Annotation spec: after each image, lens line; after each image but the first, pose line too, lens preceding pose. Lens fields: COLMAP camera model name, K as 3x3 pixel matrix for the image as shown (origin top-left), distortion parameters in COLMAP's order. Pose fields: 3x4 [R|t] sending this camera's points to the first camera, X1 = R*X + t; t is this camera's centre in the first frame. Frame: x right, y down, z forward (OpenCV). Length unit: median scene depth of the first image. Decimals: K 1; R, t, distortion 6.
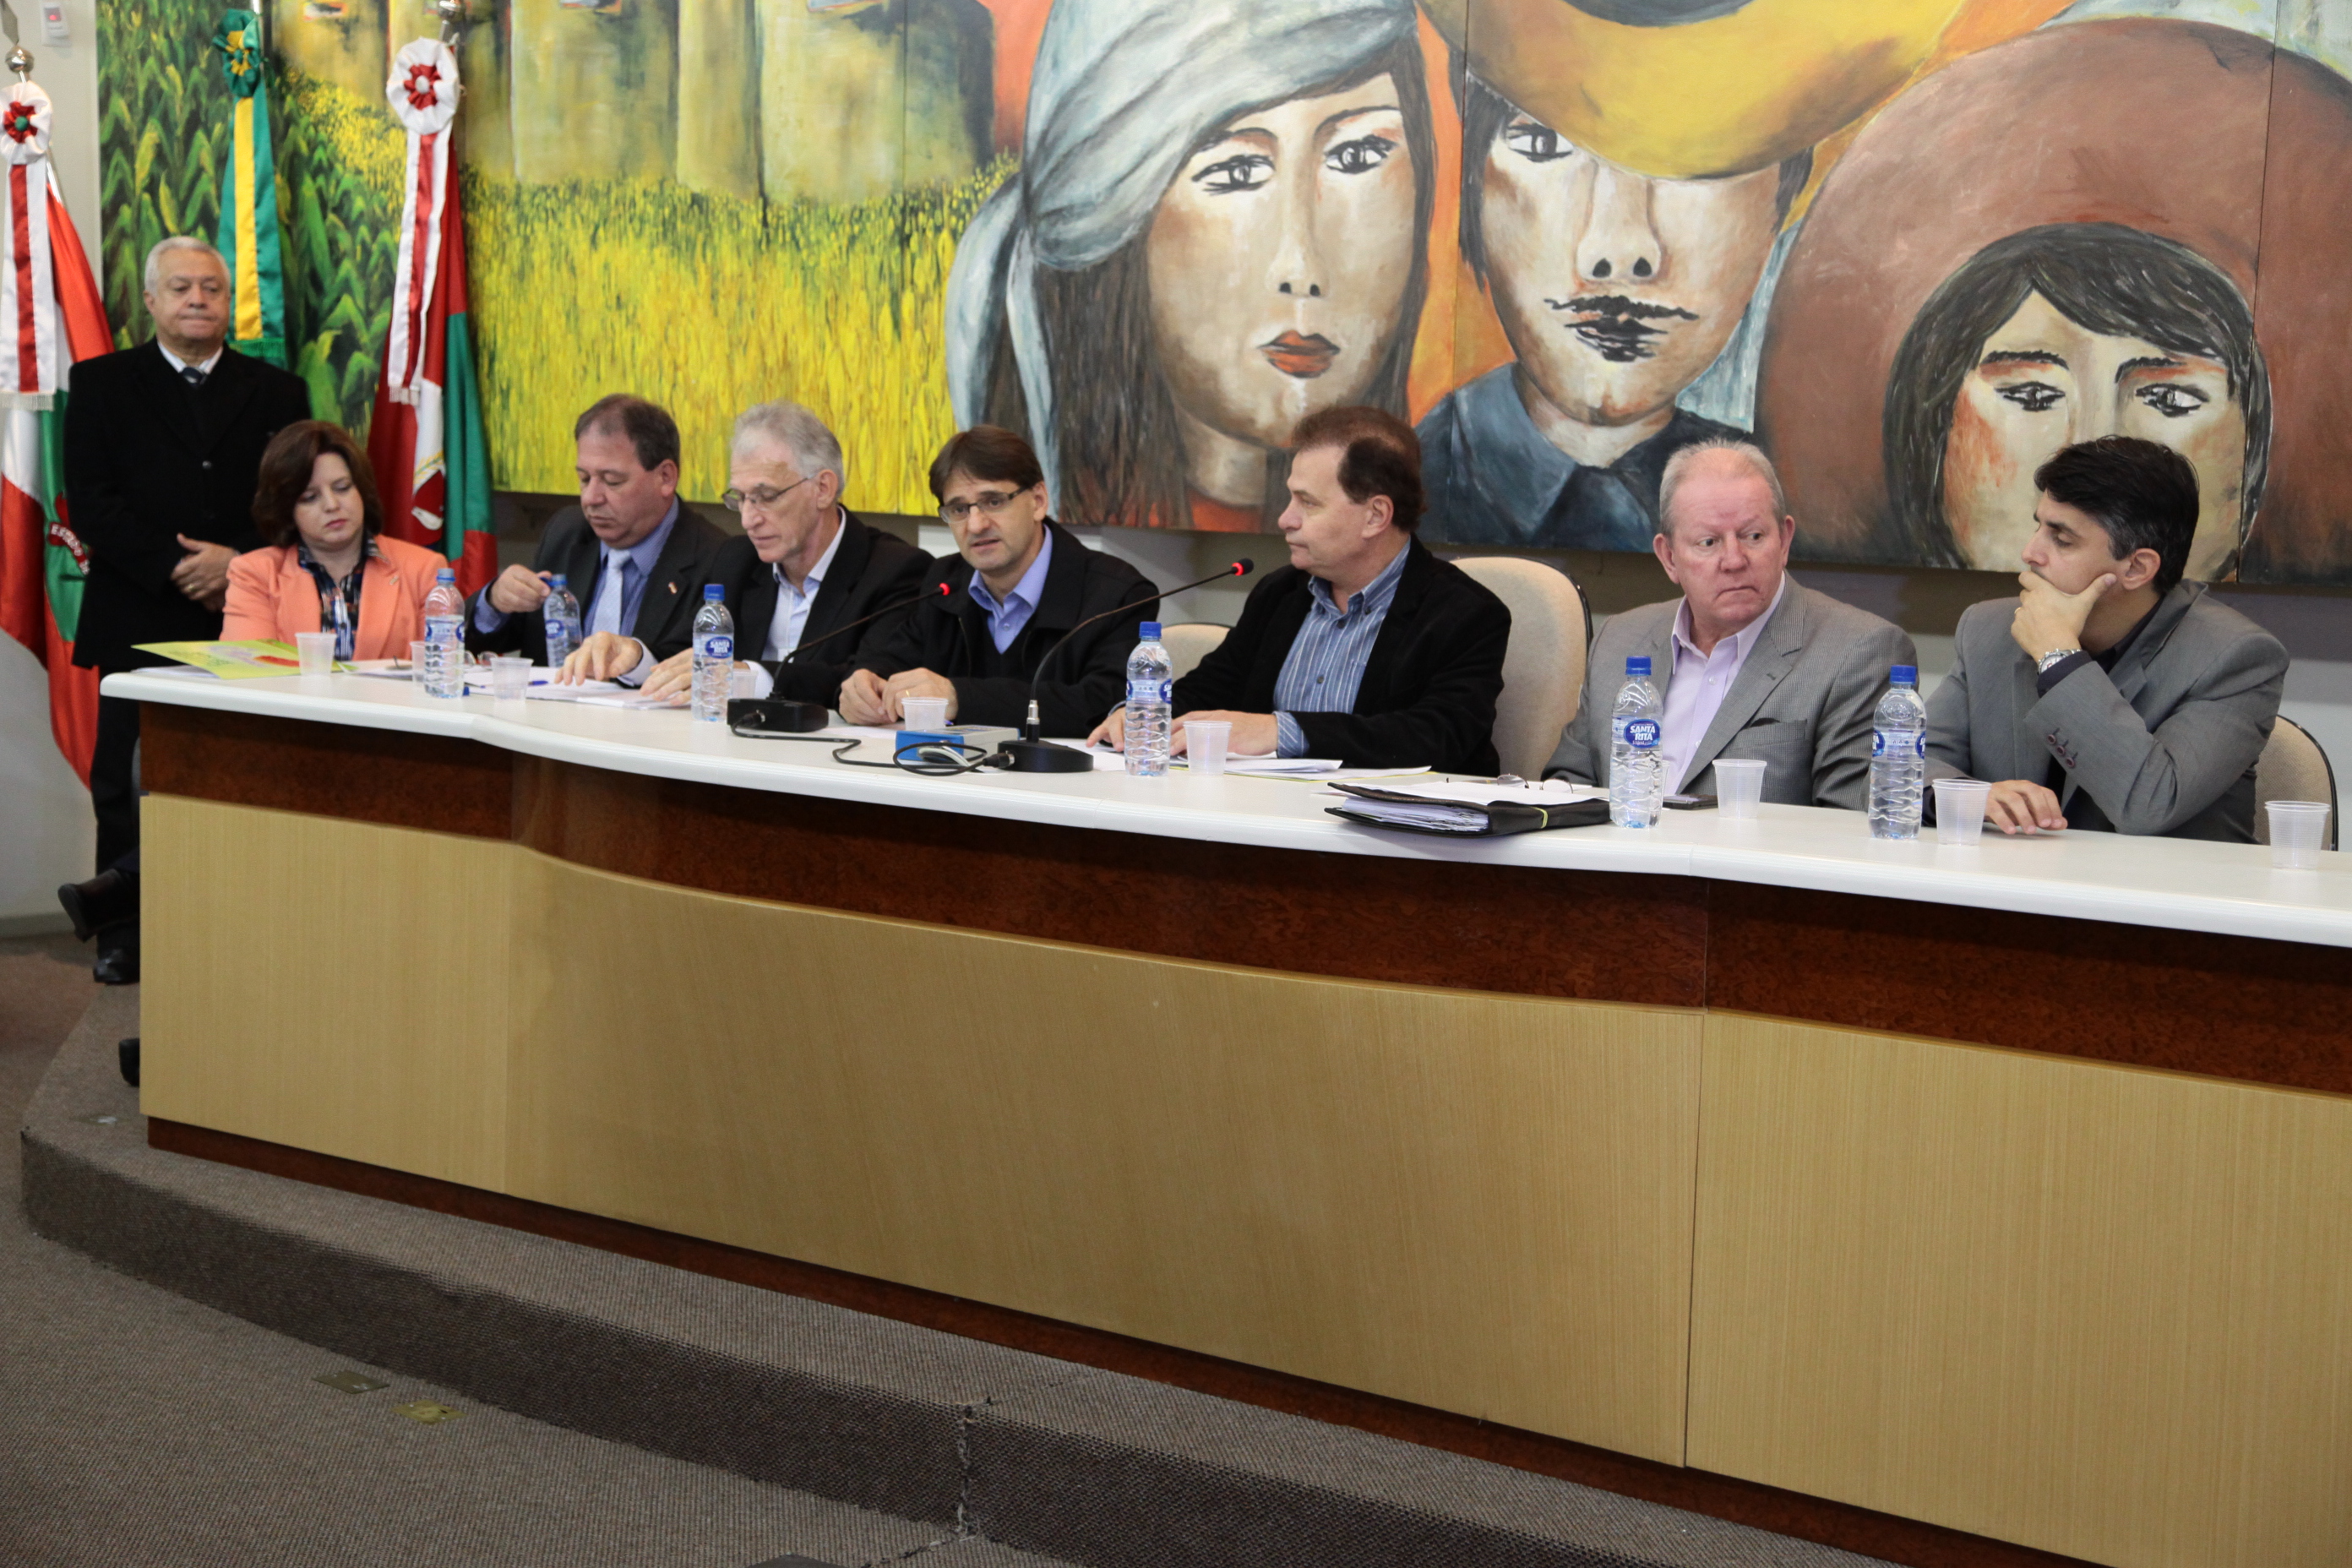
lens RADIAL K [[3565.0, 0, 1196.6], [0, 3565.0, 787.5], [0, 0, 1]] dist [0.190109, 0.000000]
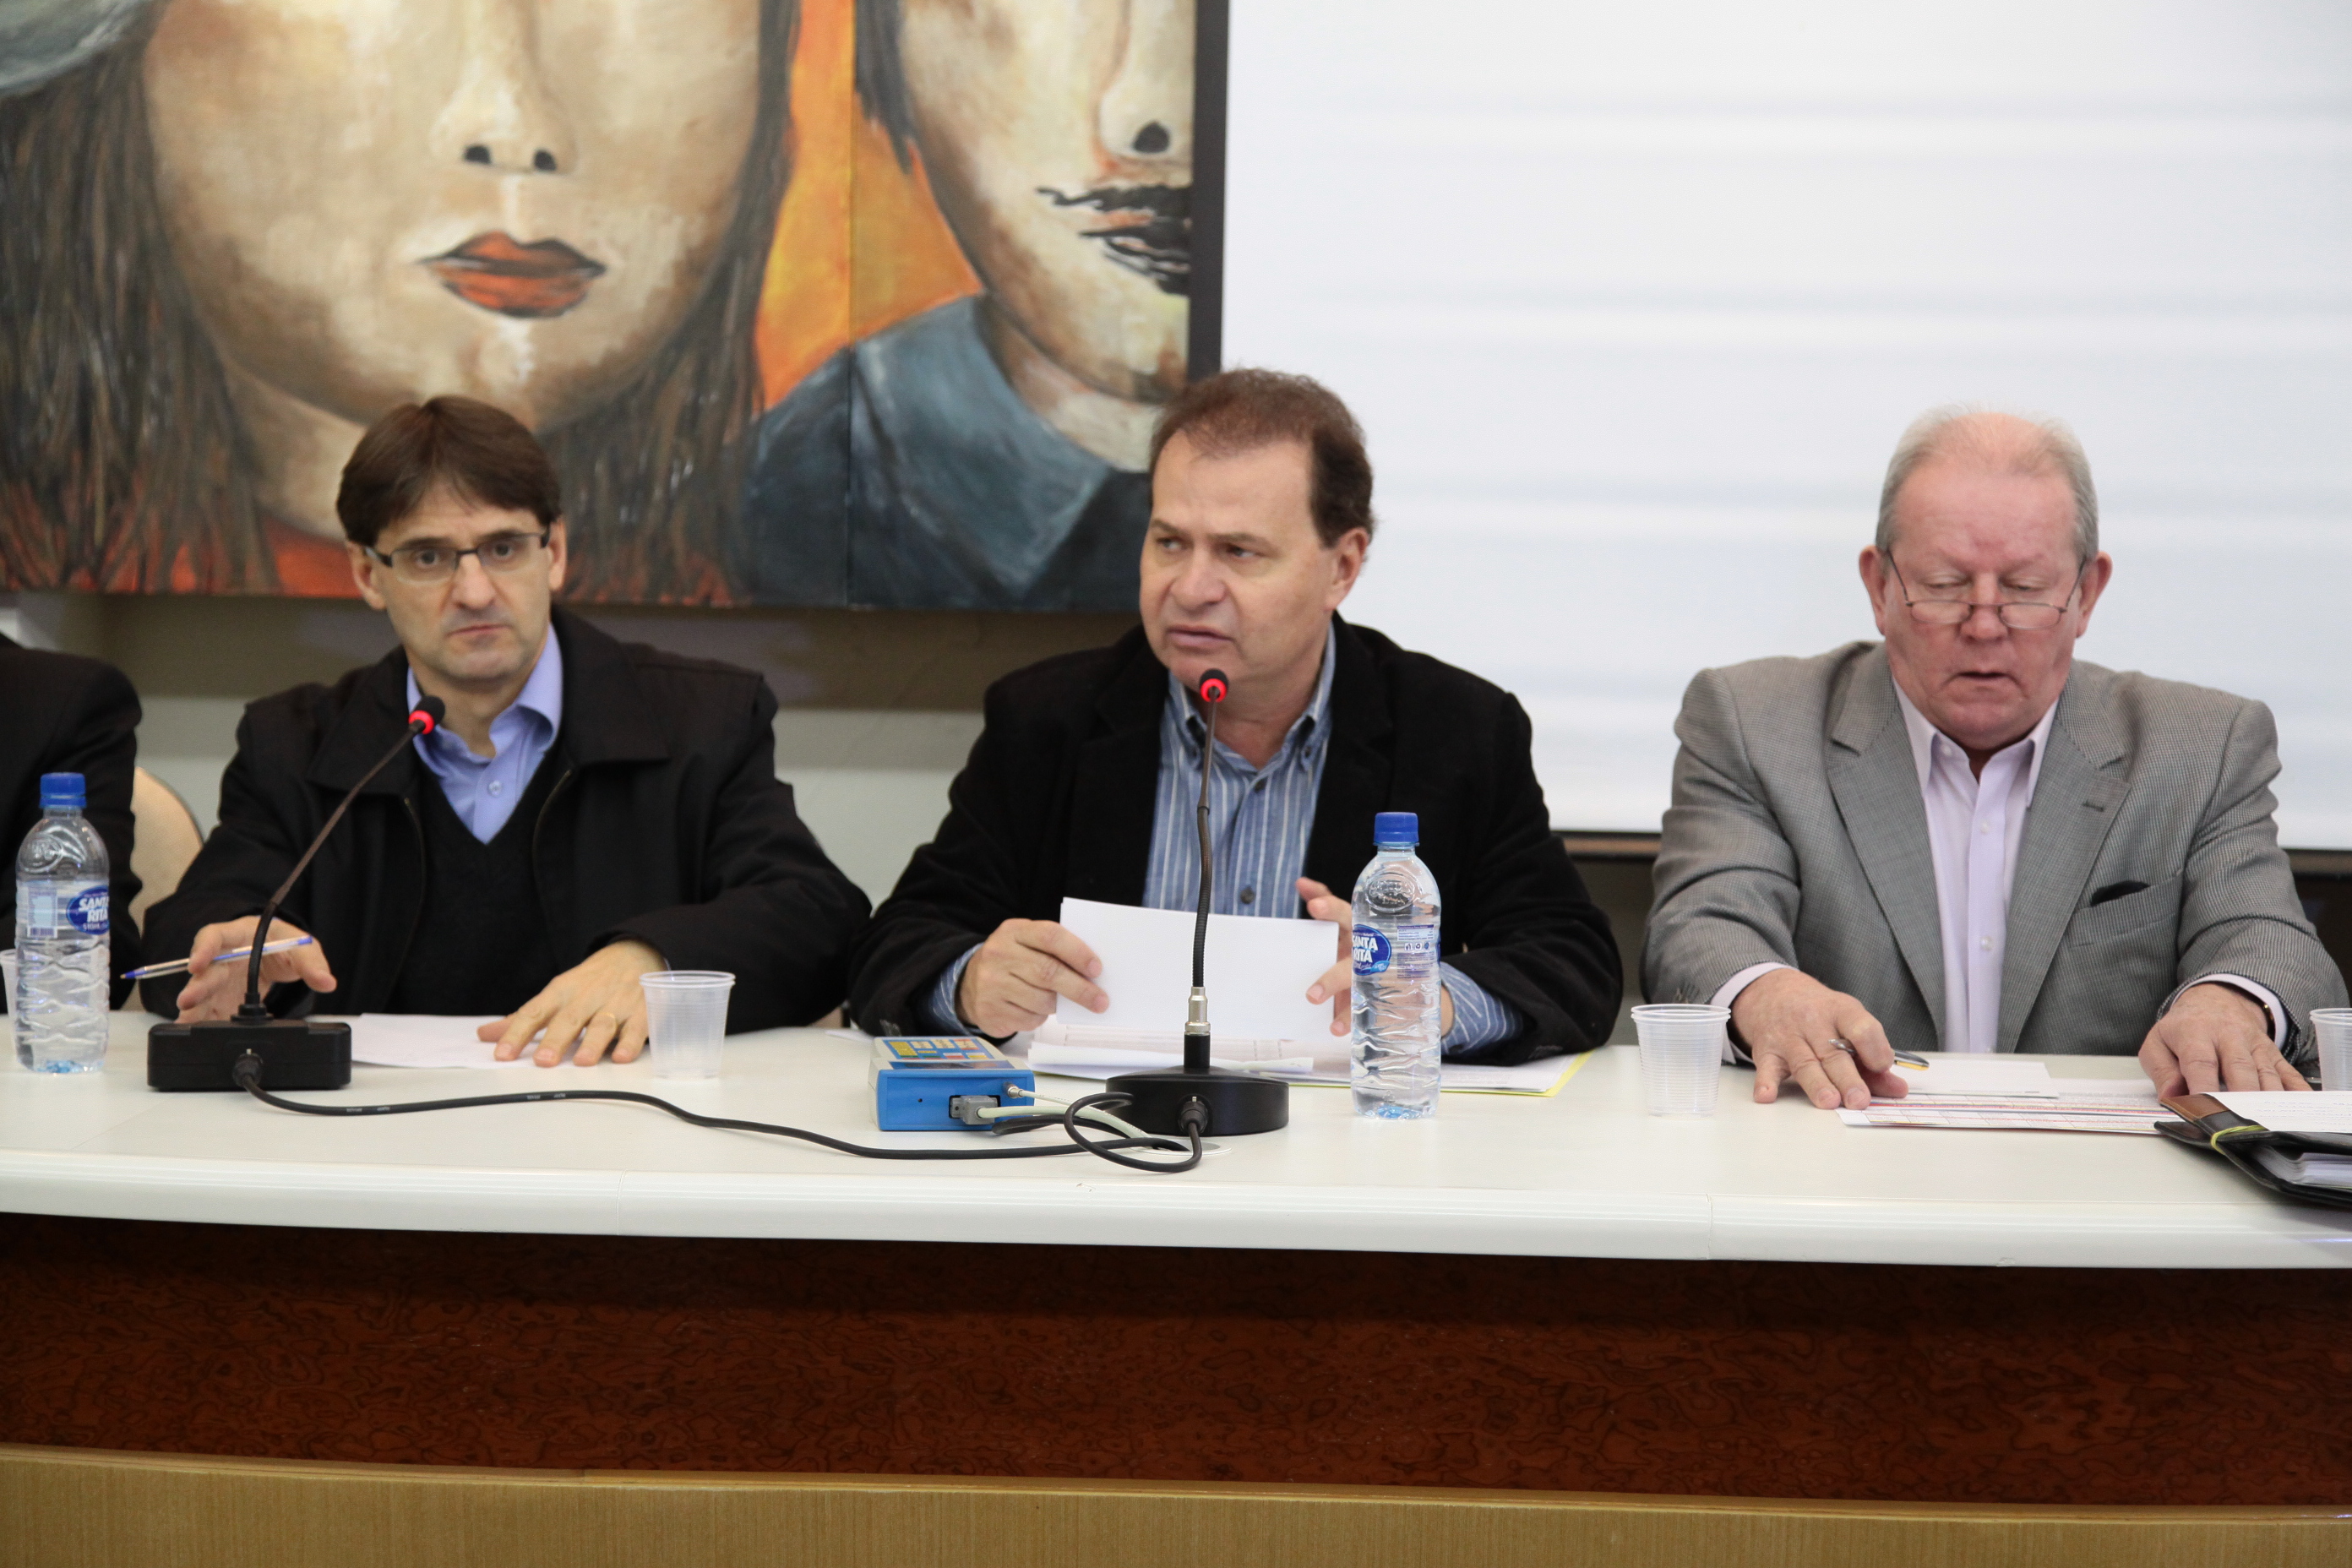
lens RADIAL K [[4458.9, 0, 1186.4], [0, 4458.9, 788.2], [0, 0, 1]] dist [0.309949, 0.000000]
pose [[0.810868, -0.063310, 0.581794, -0.298868], [0.066581, 0.997656, 0.015768, -0.045691], [-0.581429, 0.025951, 0.813183, 0.370860]]
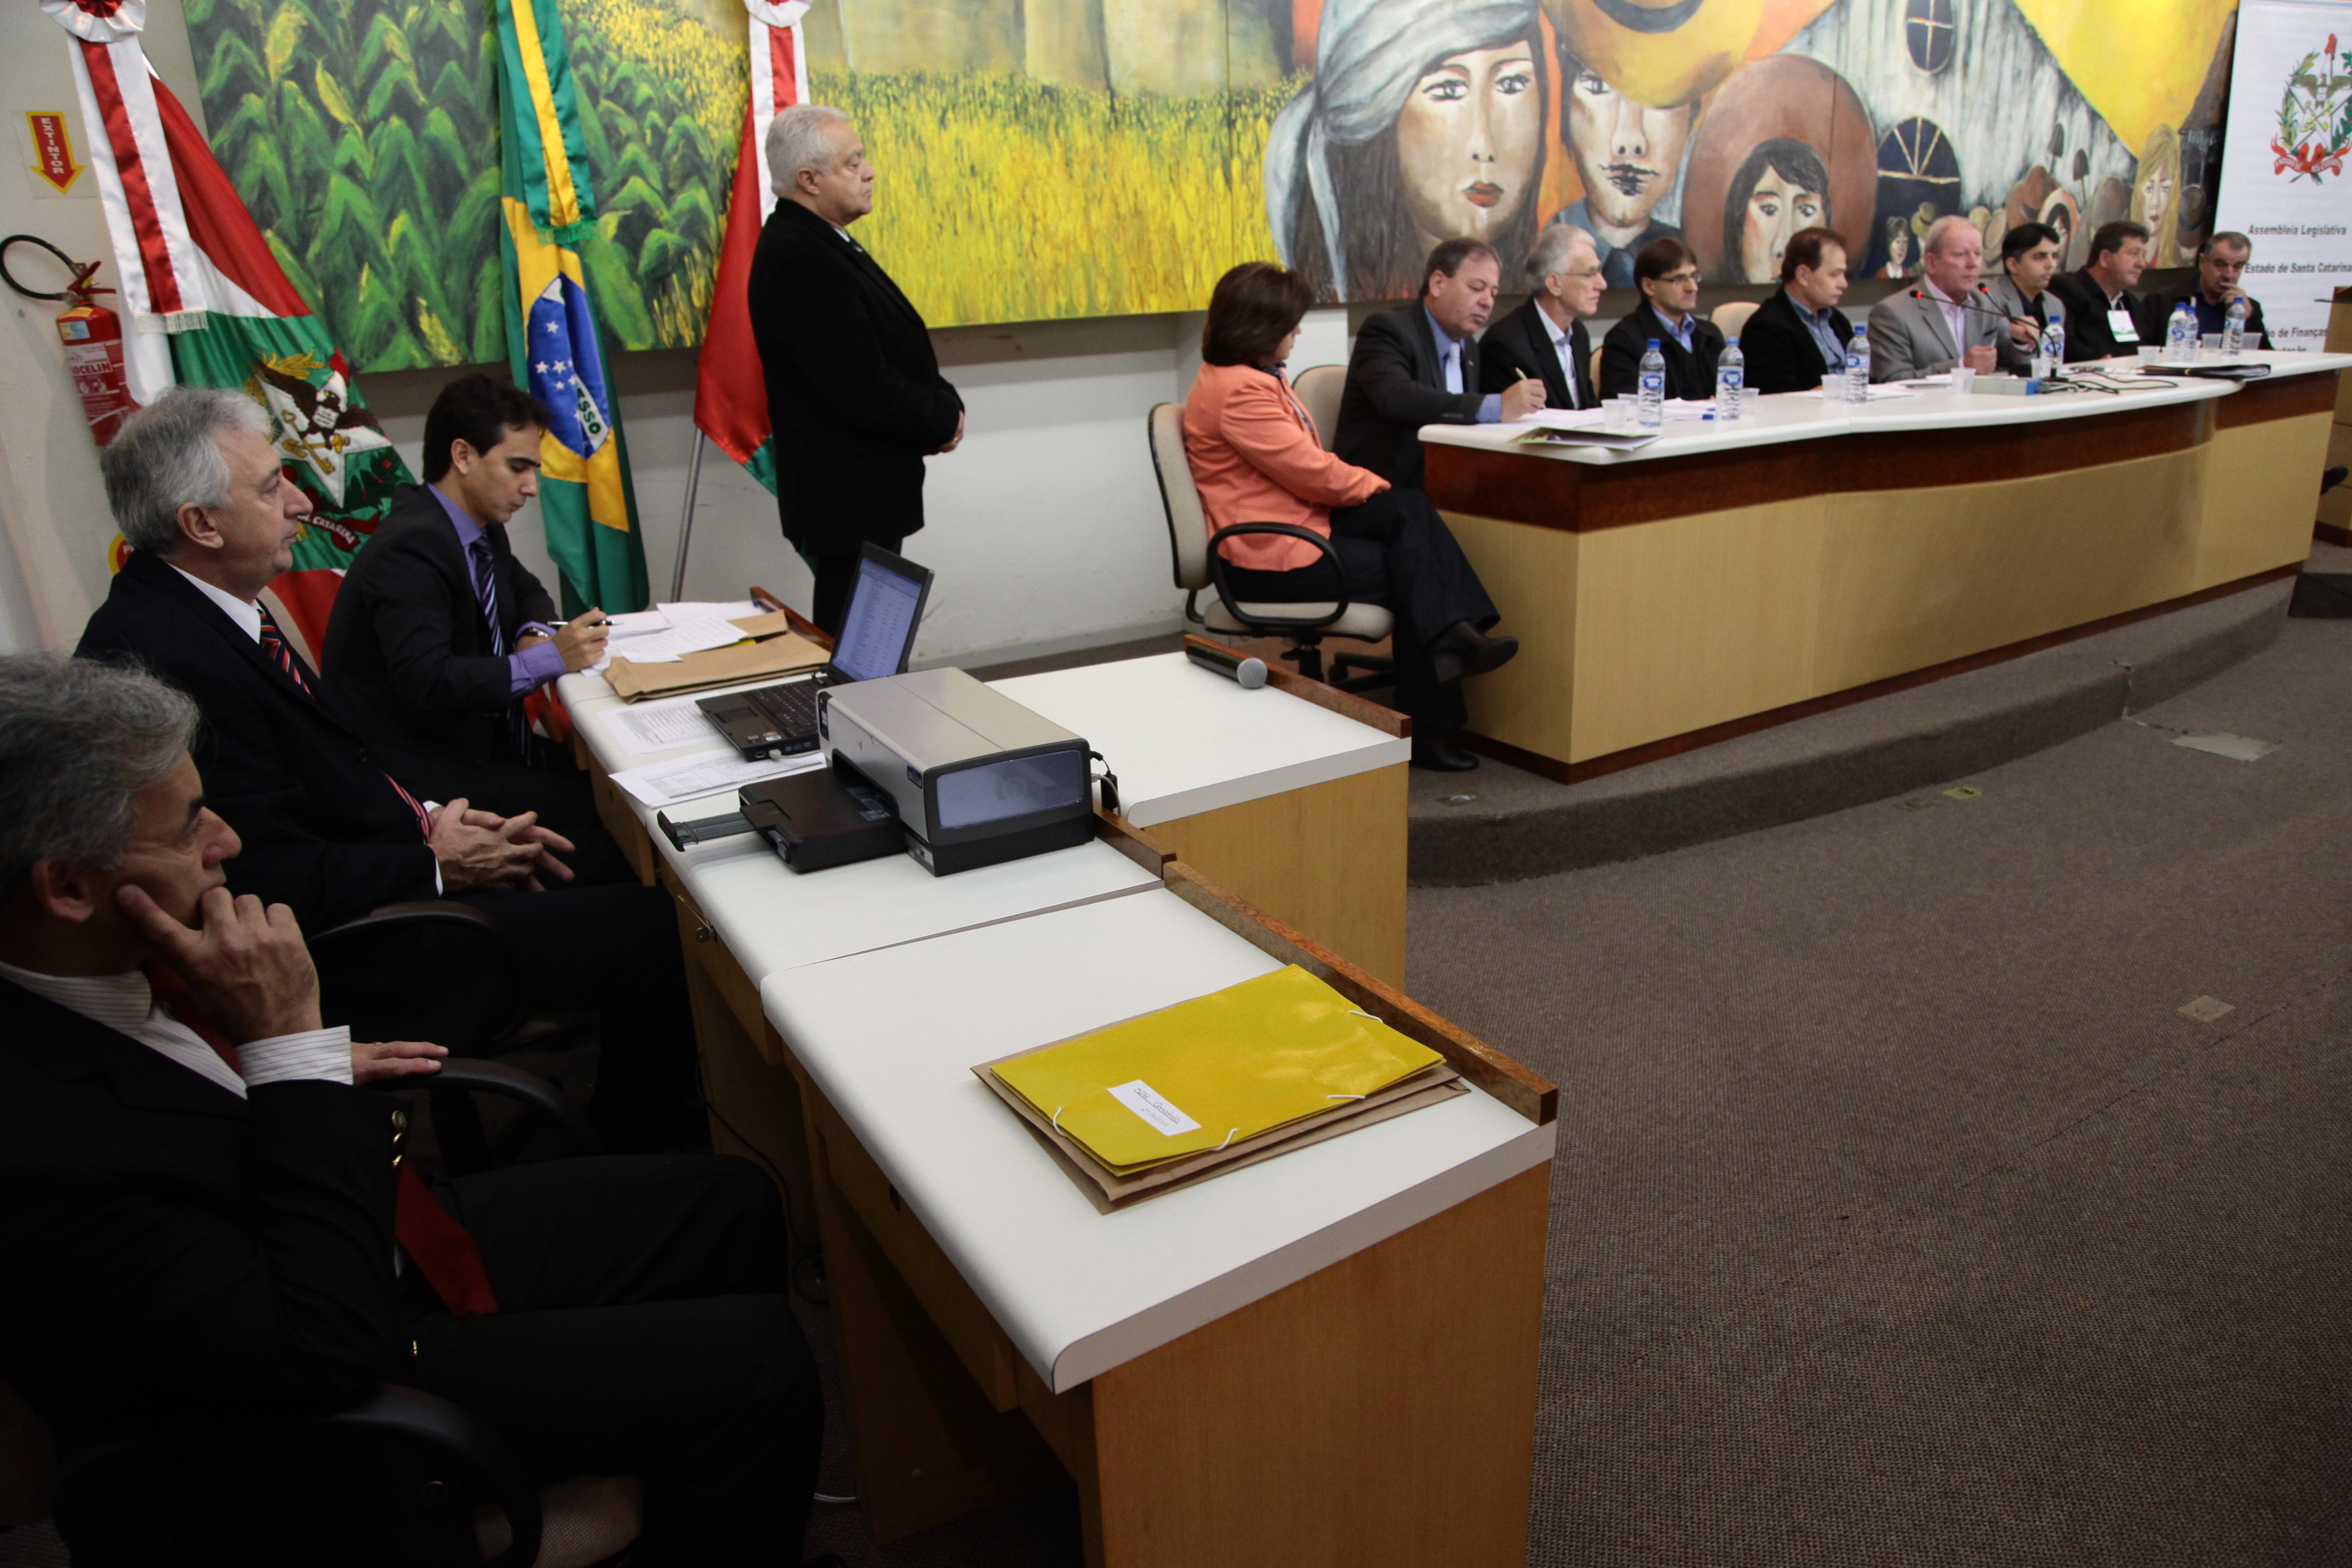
lens RADIAL K [[1620.2, 0, 1180.8], [0, 1620.2, 785.0], [0, 0, 1]] dist [-0.120183, 0.065207]
pose [[0.328223, -0.335278, 0.883096, -0.836606], [0.144543, 0.941705, 0.303807, -0.105964], [-0.933476, 0.027928, 0.357552, 0.861352]]
